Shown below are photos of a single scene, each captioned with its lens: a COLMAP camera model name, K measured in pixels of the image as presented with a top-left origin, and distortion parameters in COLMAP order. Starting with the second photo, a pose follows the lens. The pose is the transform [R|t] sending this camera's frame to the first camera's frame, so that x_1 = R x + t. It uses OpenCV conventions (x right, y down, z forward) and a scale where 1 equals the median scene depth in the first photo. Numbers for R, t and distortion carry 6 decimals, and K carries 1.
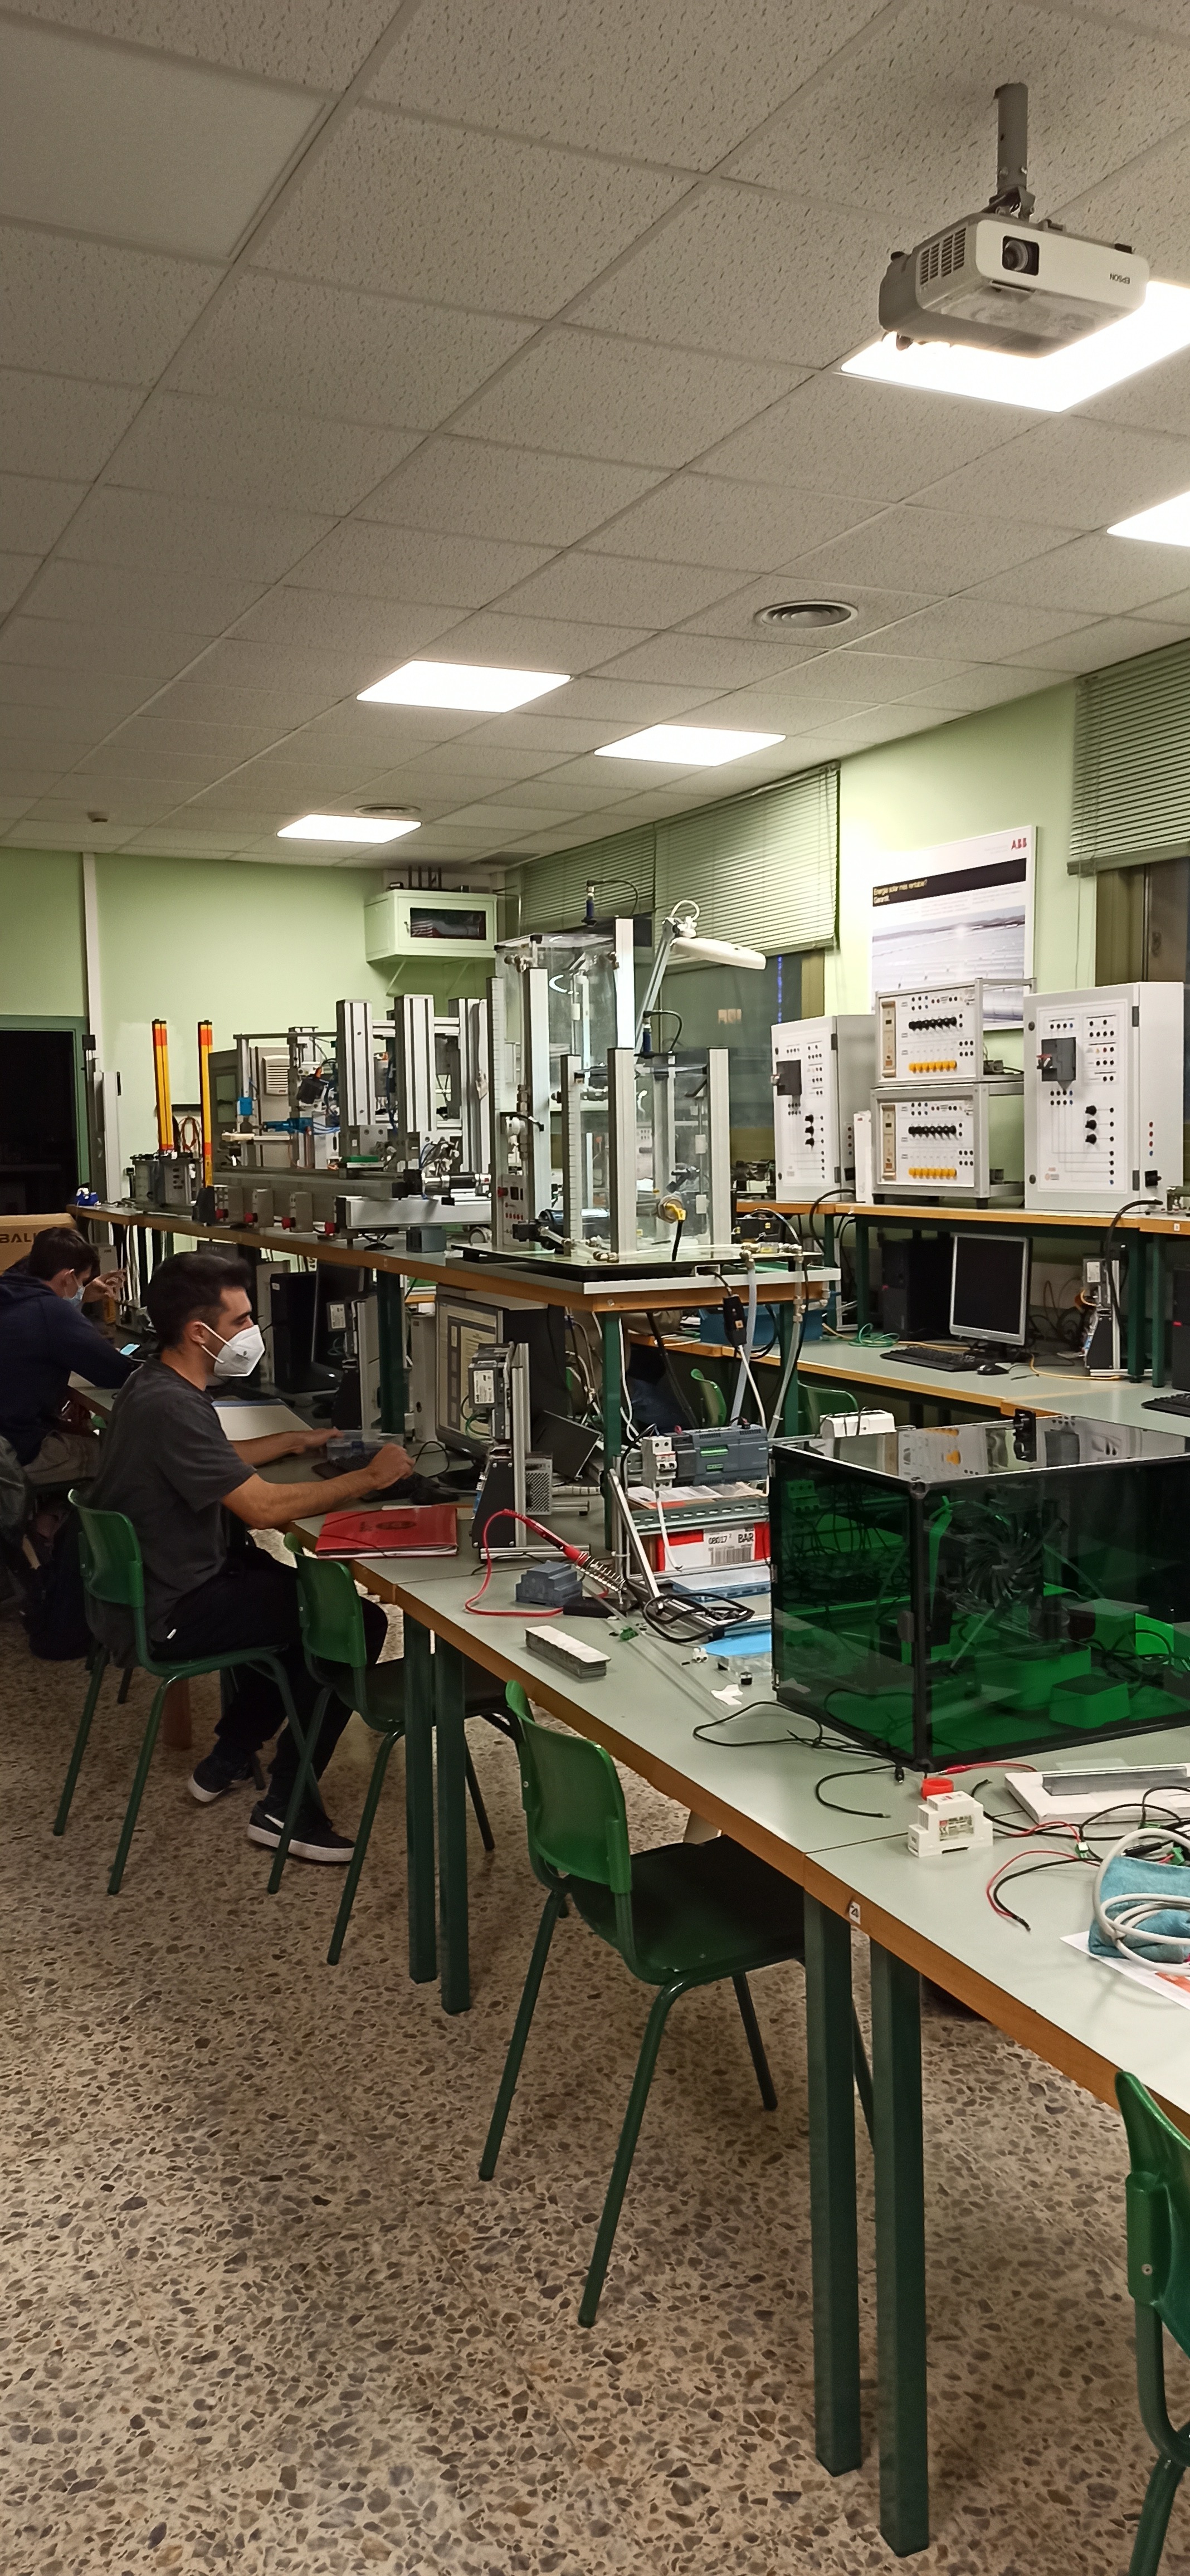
lens RADIAL K [[1897.0, 0, 593.4], [0, 1897.0, 1280.5], [0, 0, 1]] dist [0.034742, -0.001079]
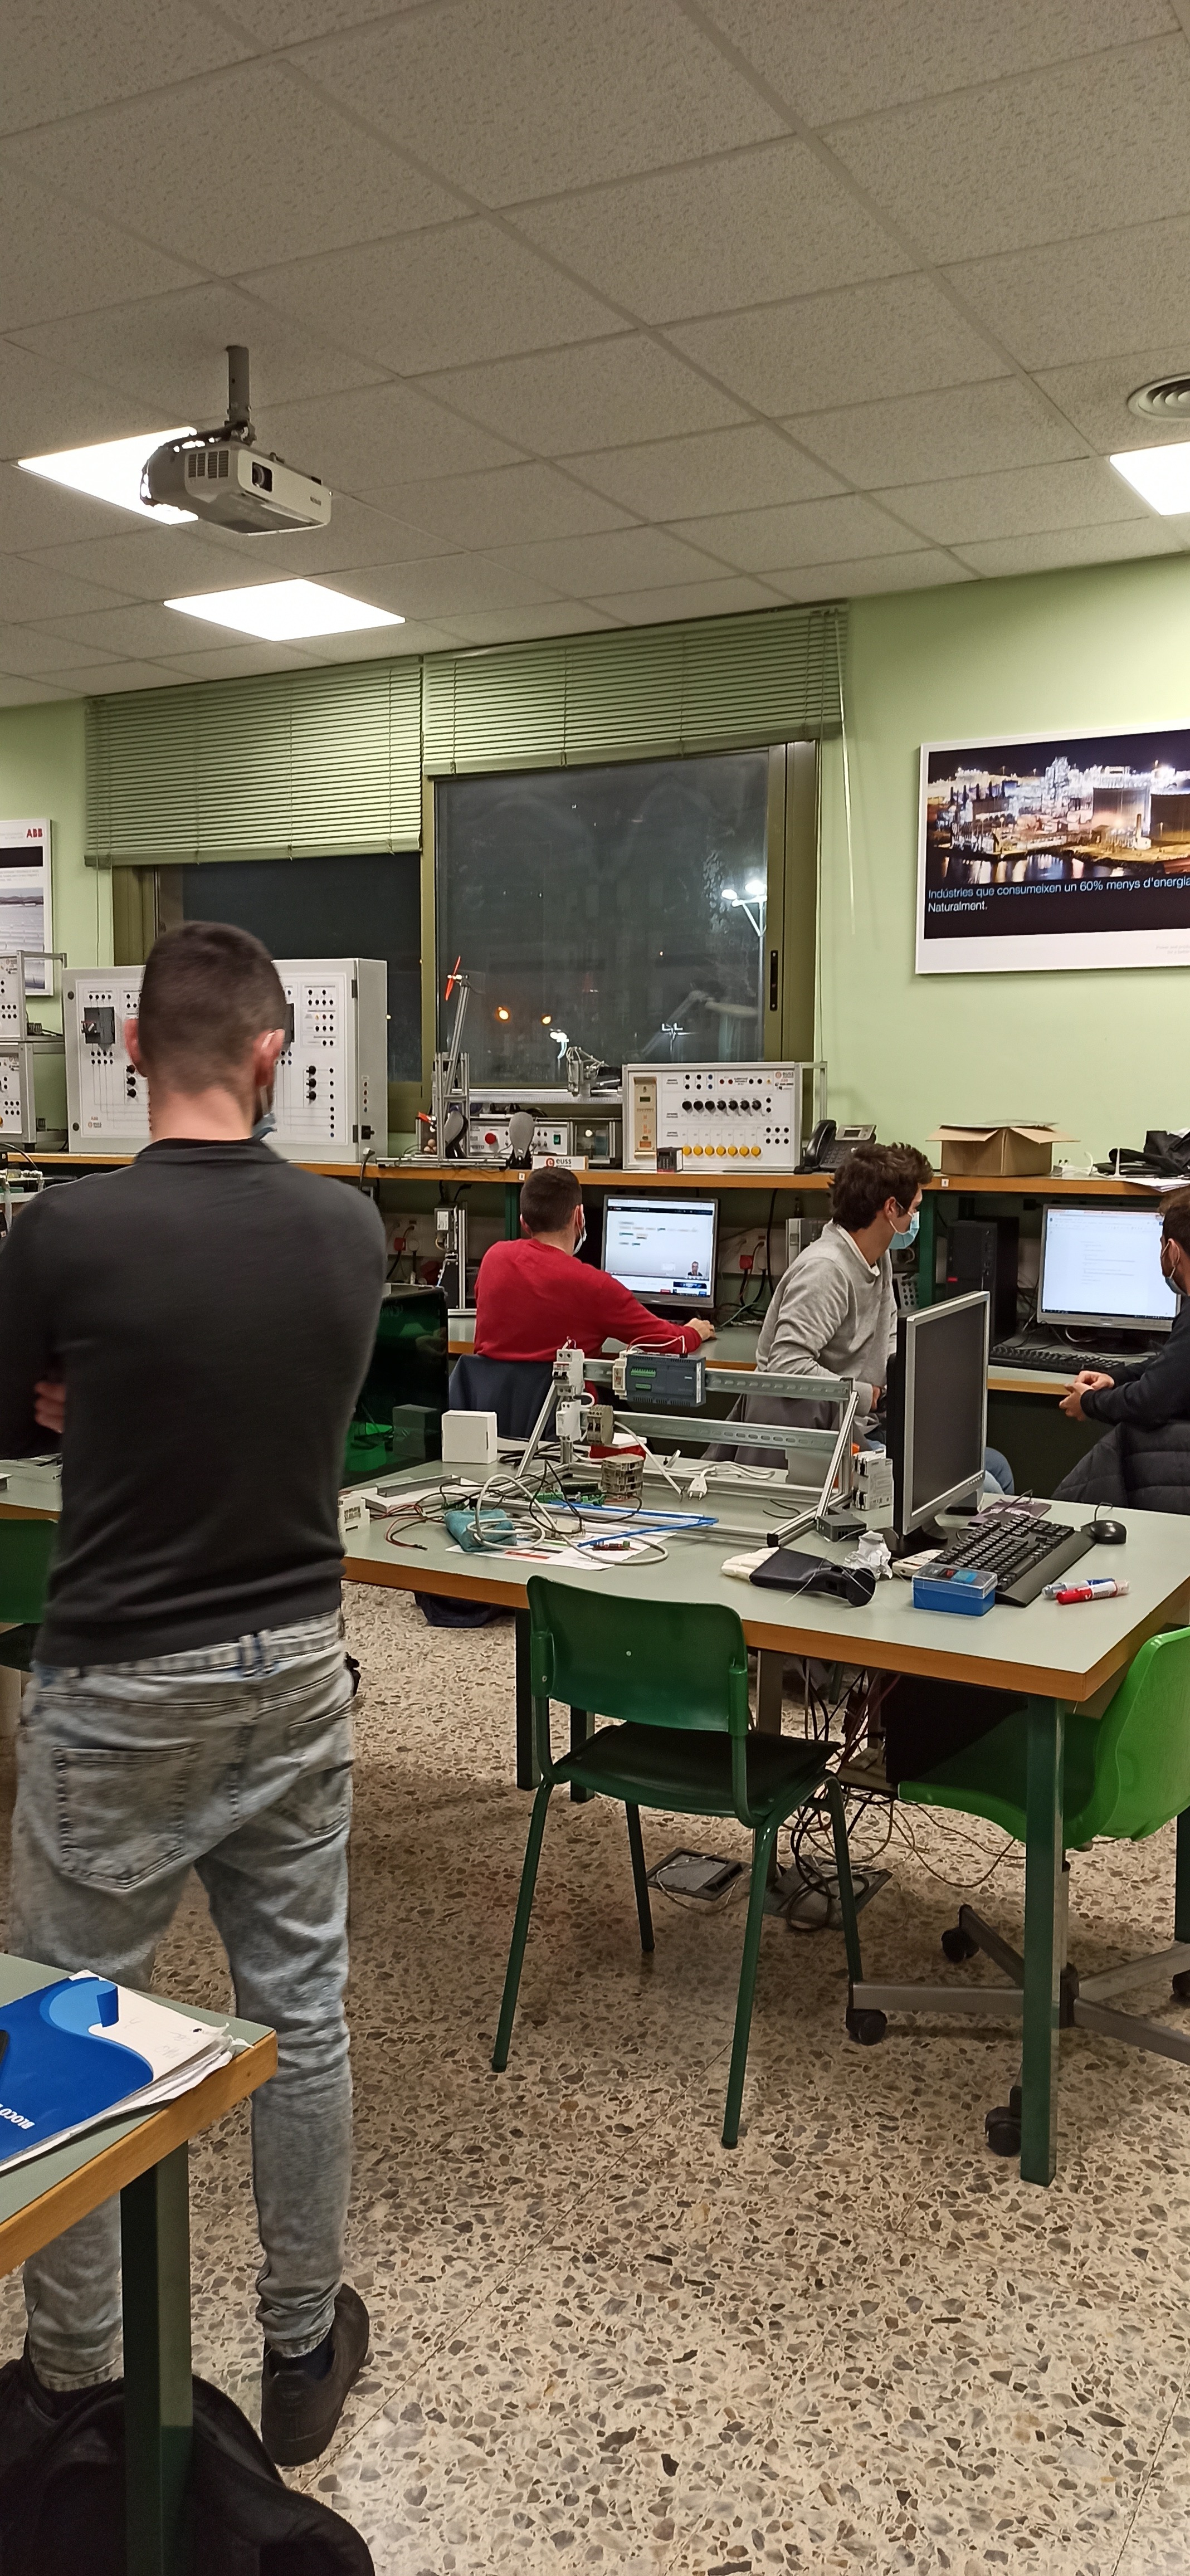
lens RADIAL K [[1897.0, 0, 596.6], [0, 1897.0, 1289.5], [0, 0, 1]] dist [0.034742, -0.001079]
pose [[0.815926, -0.041176, 0.576689, -0.187797], [0.026610, 0.999078, 0.033686, 0.015968], [-0.577544, -0.012139, 0.816269, -0.144708]]
